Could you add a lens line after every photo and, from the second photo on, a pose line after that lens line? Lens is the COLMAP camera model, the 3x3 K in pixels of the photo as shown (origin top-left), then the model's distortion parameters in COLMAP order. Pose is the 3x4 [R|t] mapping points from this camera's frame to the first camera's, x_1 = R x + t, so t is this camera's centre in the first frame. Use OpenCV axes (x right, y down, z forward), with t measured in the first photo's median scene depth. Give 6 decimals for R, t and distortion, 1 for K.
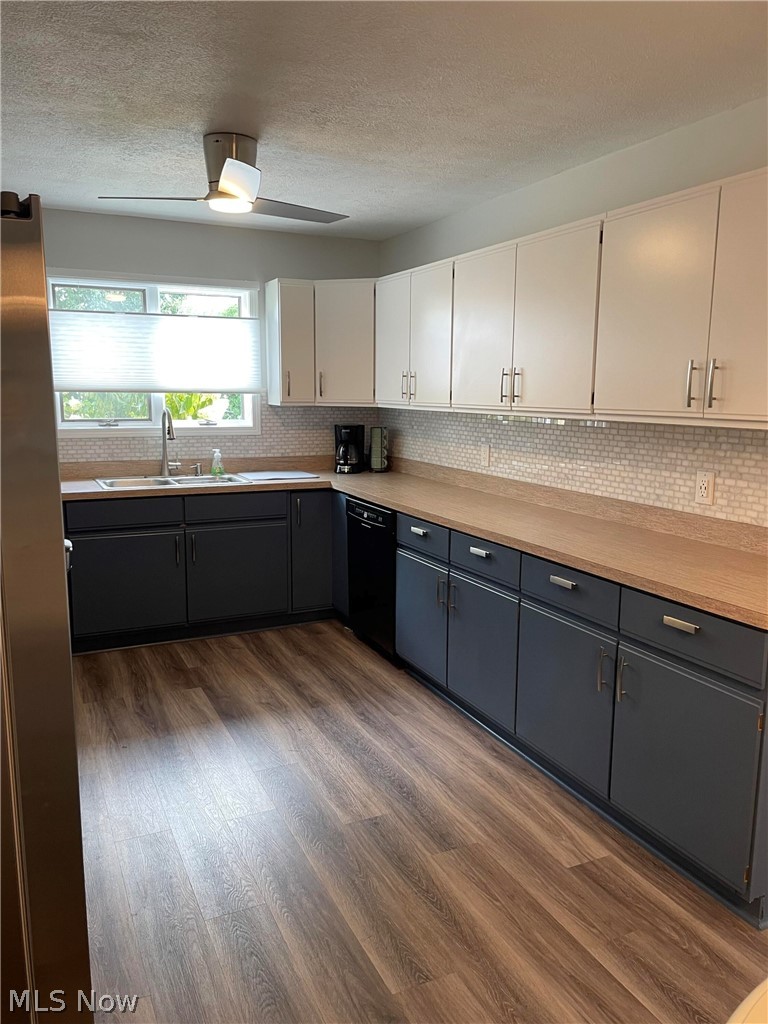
lens RADIAL K [[763.7, 0, 376.1], [0, 763.7, 515.1], [0, 0, 1]] dist [0.036982, -0.036988]
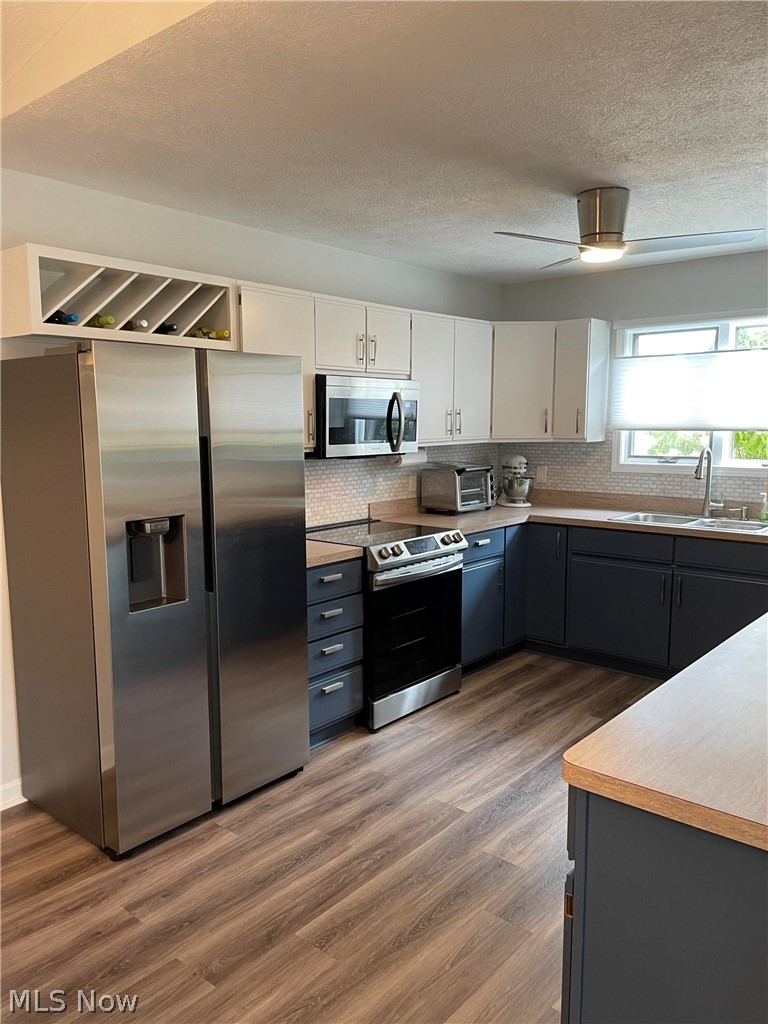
lens RADIAL K [[763.7, 0, 375.8], [0, 763.7, 516.3], [0, 0, 1]] dist [0.036982, -0.036988]
pose [[0.421985, 0.105819, -0.900406, 0.434653], [-0.141399, 0.988693, 0.049927, -0.041163], [0.895508, 0.106249, 0.432177, 0.207819]]
